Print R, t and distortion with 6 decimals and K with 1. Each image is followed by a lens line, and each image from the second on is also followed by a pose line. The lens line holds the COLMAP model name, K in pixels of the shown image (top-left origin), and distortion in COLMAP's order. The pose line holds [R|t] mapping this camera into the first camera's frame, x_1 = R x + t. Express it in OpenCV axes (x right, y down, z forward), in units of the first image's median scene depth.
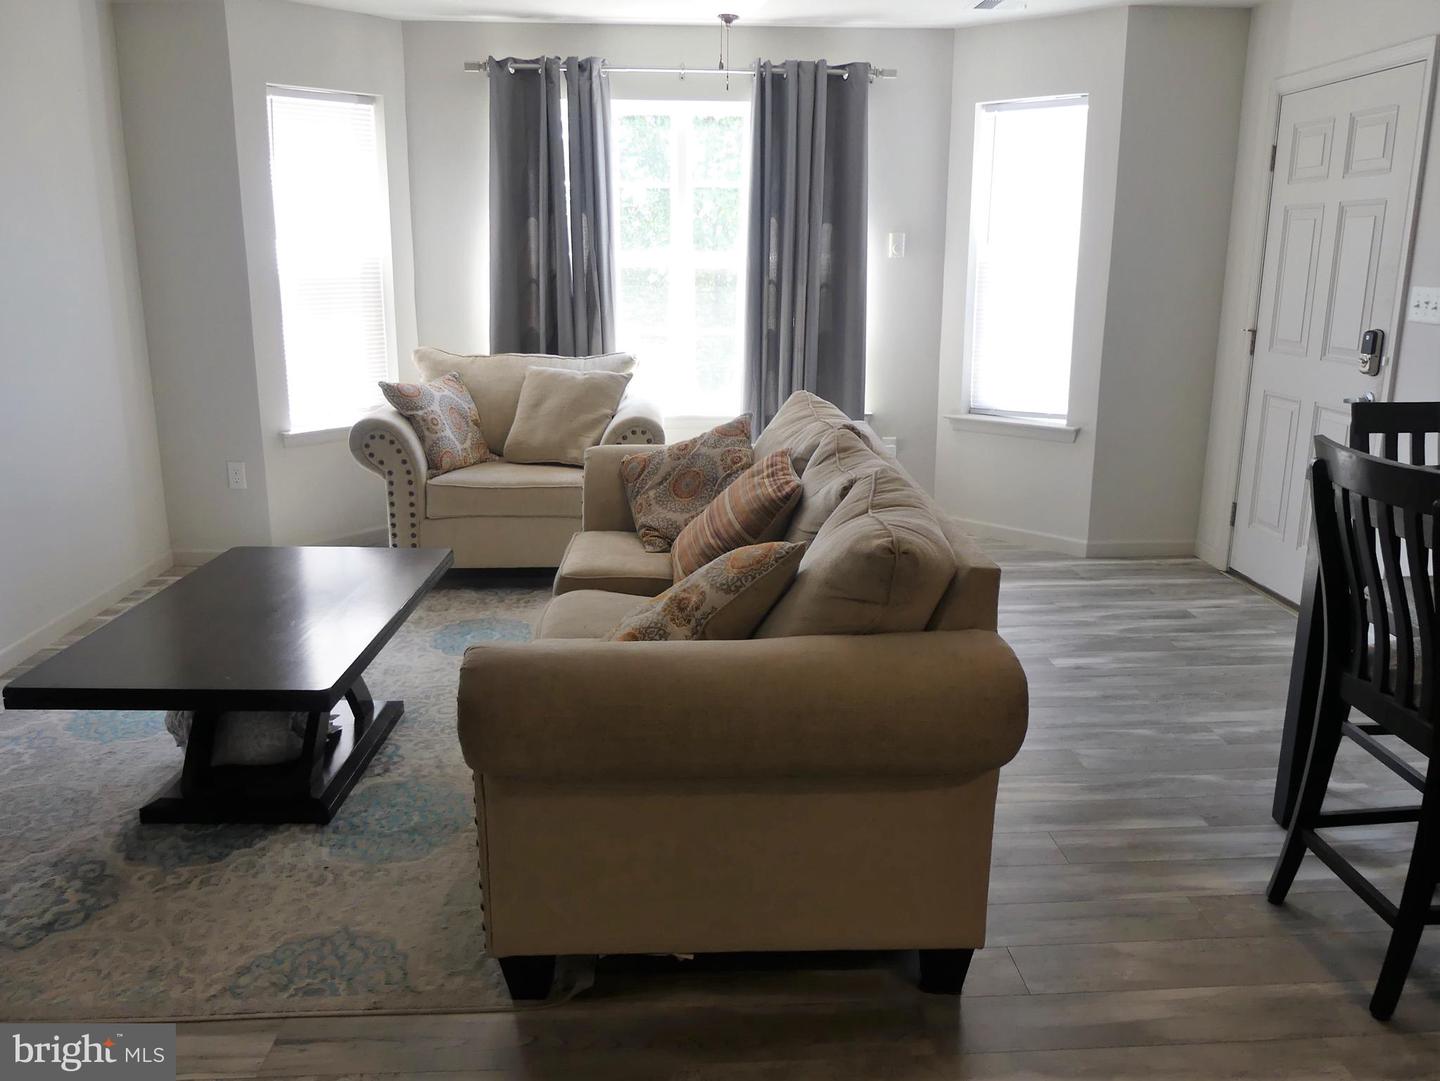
lens RADIAL K [[1130.4, 0, 738.9], [0, 1130.4, 540.5], [0, 0, 1]] dist [-0.029113, -0.000227]
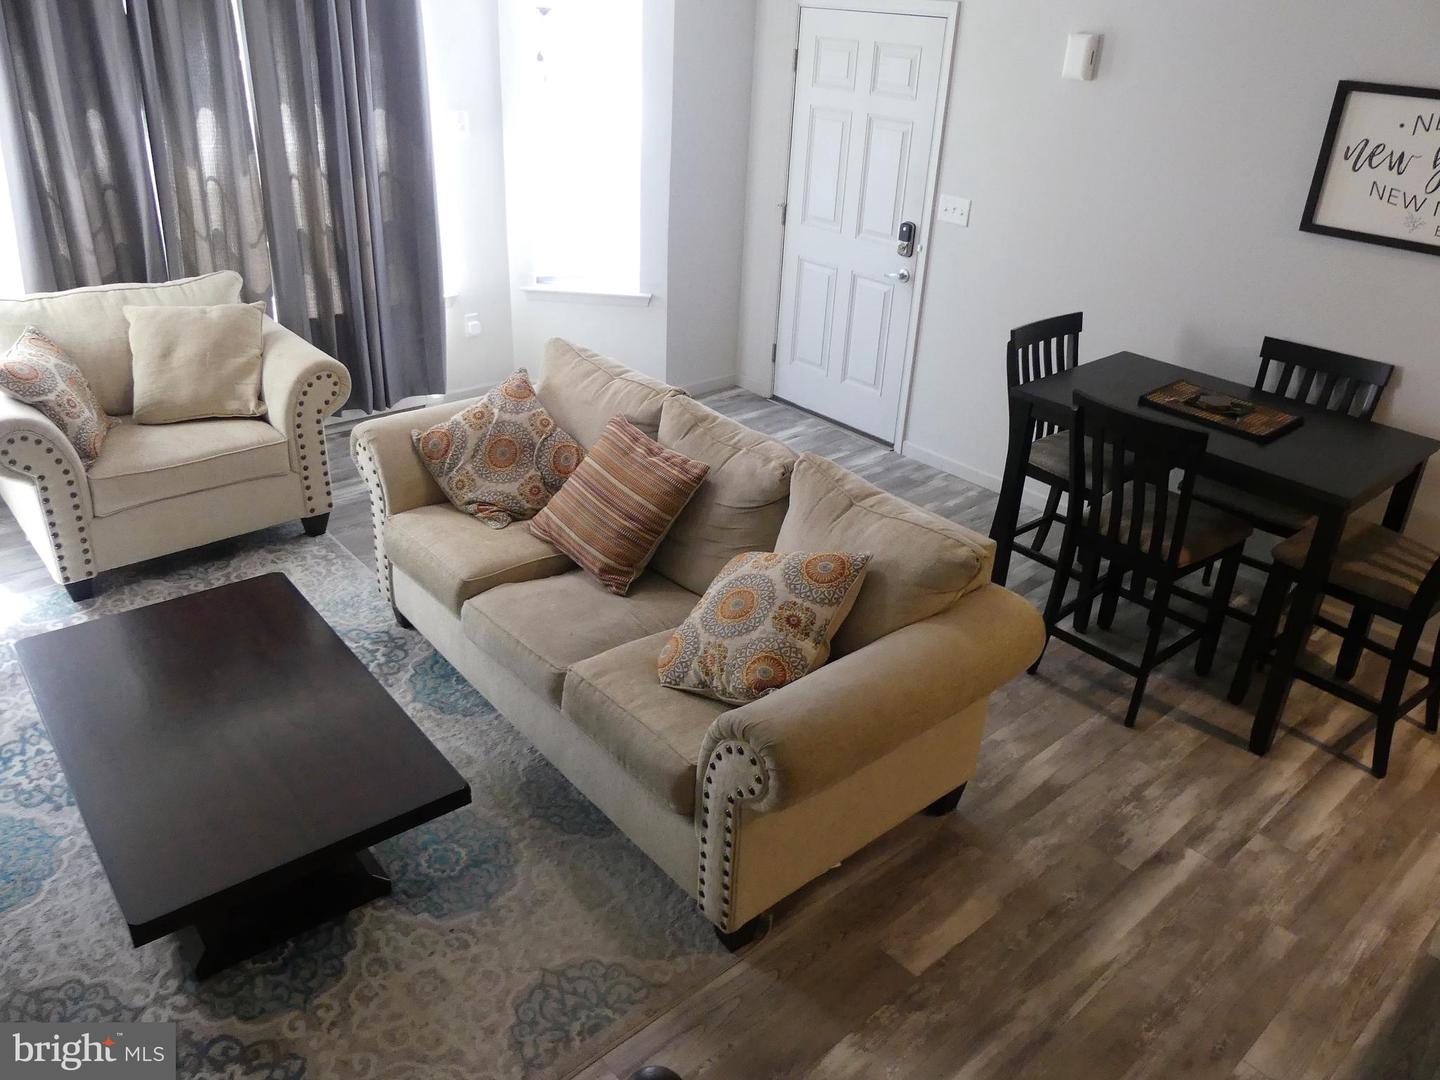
lens RADIAL K [[1118.4, 0, 727.4], [0, 1118.4, 521.5], [0, 0, 1]] dist [-0.004569, -0.005331]
pose [[0.776536, -0.244153, 0.580845, -0.383352], [0.103651, 0.958812, 0.264455, -0.184678], [-0.621488, -0.145154, 0.769859, 0.046779]]
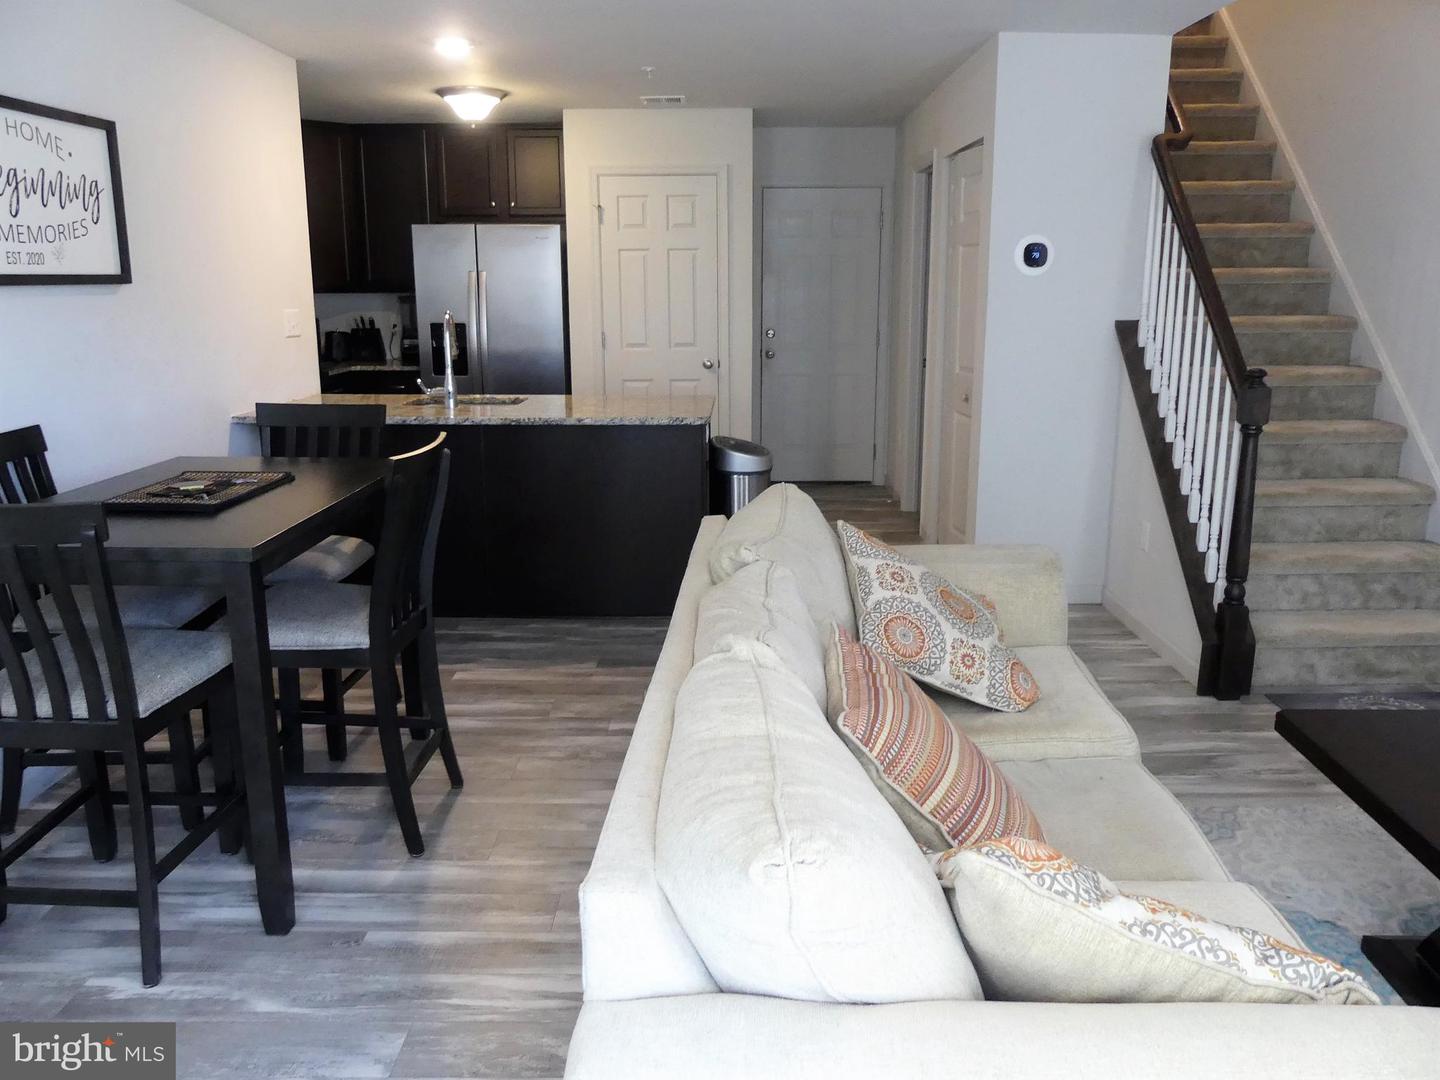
lens RADIAL K [[1082.3, 0, 720.0], [0, 1082.3, 540.0], [0, 0, 1]] dist [0.001609, -0.005925]
pose [[-0.996981, -0.020986, 0.074754, 0.048609], [0.015729, 0.888229, 0.459132, -0.260747], [-0.076034, 0.458921, -0.885217, 0.996982]]
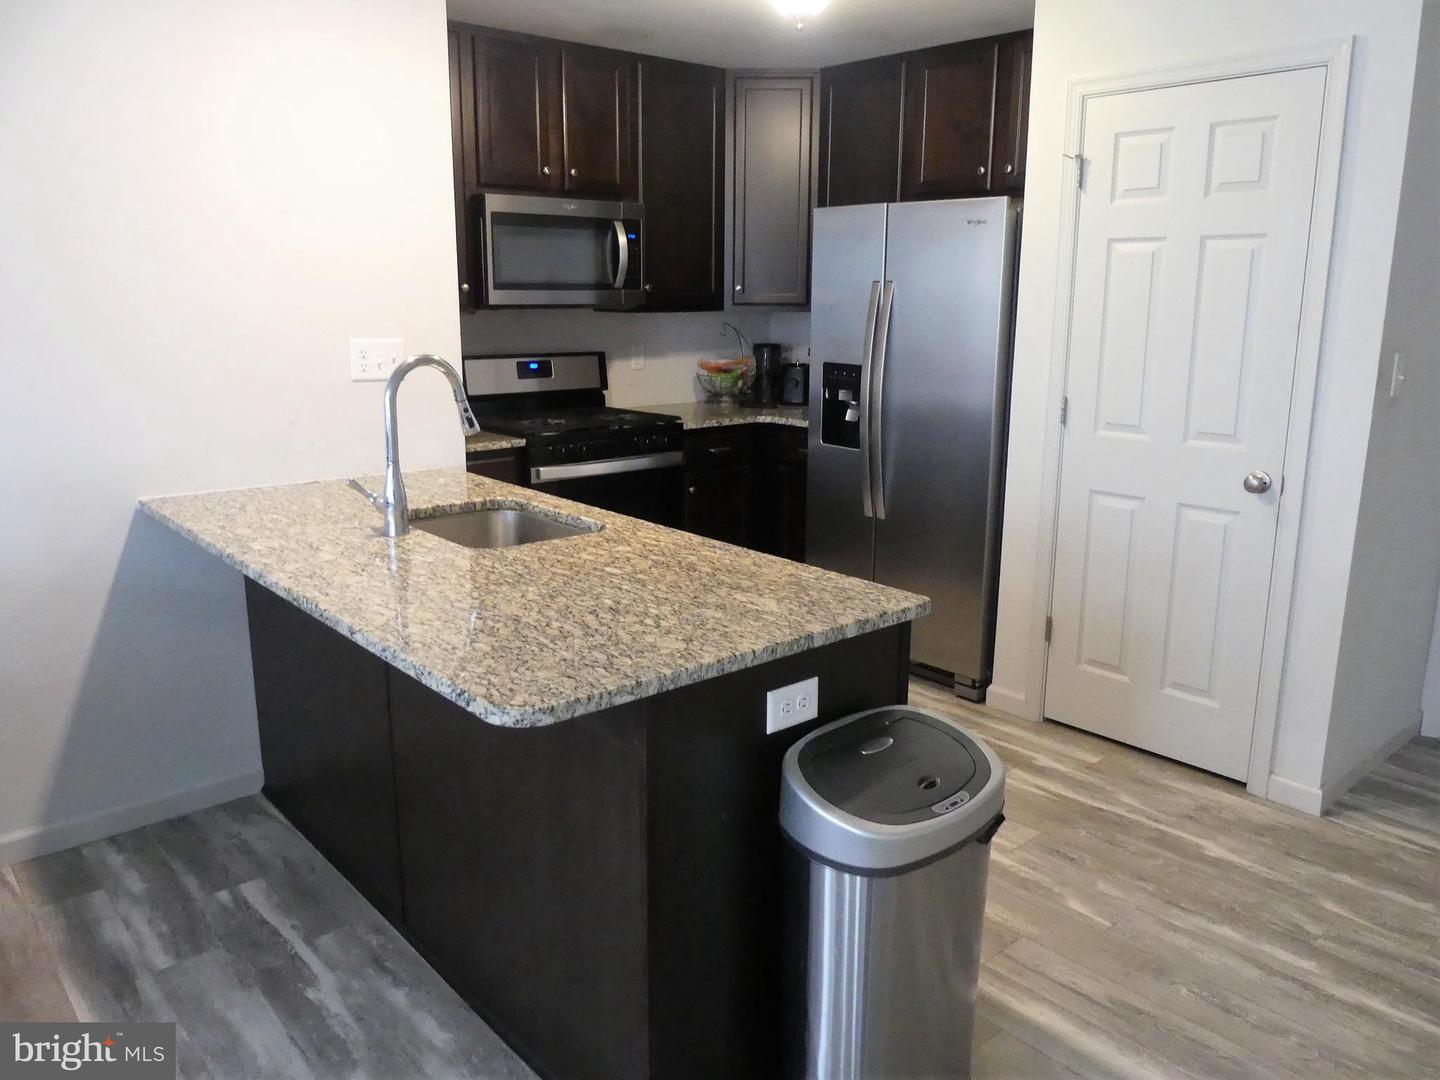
lens RADIAL K [[1078.3, 0, 720.0], [0, 1078.3, 540.0], [0, 0, 1]] dist [-0.022936, -0.007520]
pose [[-0.611476, -0.188787, 0.768411, -0.133972], [0.177824, 0.913492, 0.365938, -0.072752], [-0.771022, 0.360404, -0.525008, 0.216493]]
